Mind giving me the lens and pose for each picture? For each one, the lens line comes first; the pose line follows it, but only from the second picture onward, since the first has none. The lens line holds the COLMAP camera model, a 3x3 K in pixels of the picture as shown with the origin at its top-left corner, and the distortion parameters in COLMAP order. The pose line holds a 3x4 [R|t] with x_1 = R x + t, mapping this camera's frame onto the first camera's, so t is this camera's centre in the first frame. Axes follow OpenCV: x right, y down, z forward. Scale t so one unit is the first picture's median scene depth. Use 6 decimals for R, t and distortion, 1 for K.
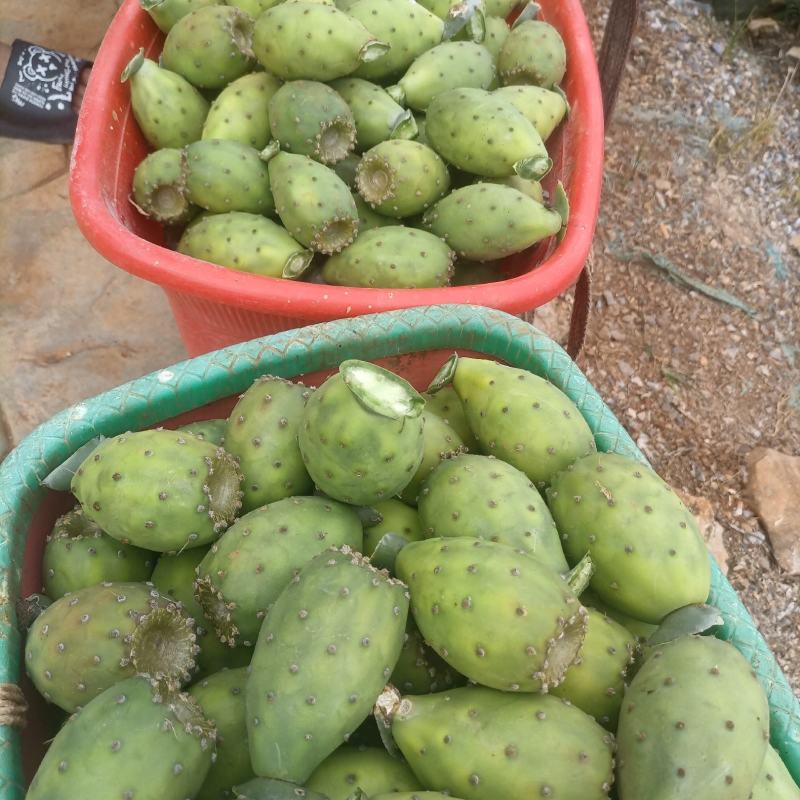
lens RADIAL K [[798.4, 0, 400.0], [0, 798.4, 400.0], [0, 0, 1]] dist [0.010409, 0.006427]
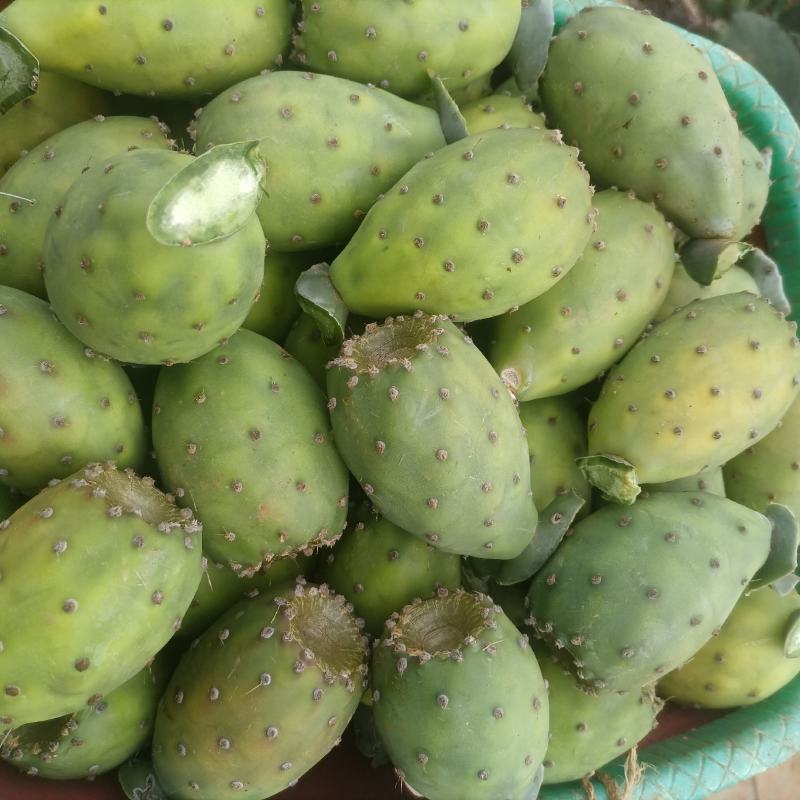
lens RADIAL K [[798.4, 0, 400.0], [0, 798.4, 400.0], [0, 0, 1]] dist [0.010409, 0.006427]
pose [[0.380686, -0.910581, 0.161001, -0.184858], [0.530805, 0.357755, 0.768283, -0.306540], [-0.757182, -0.207014, 0.619532, 0.506565]]
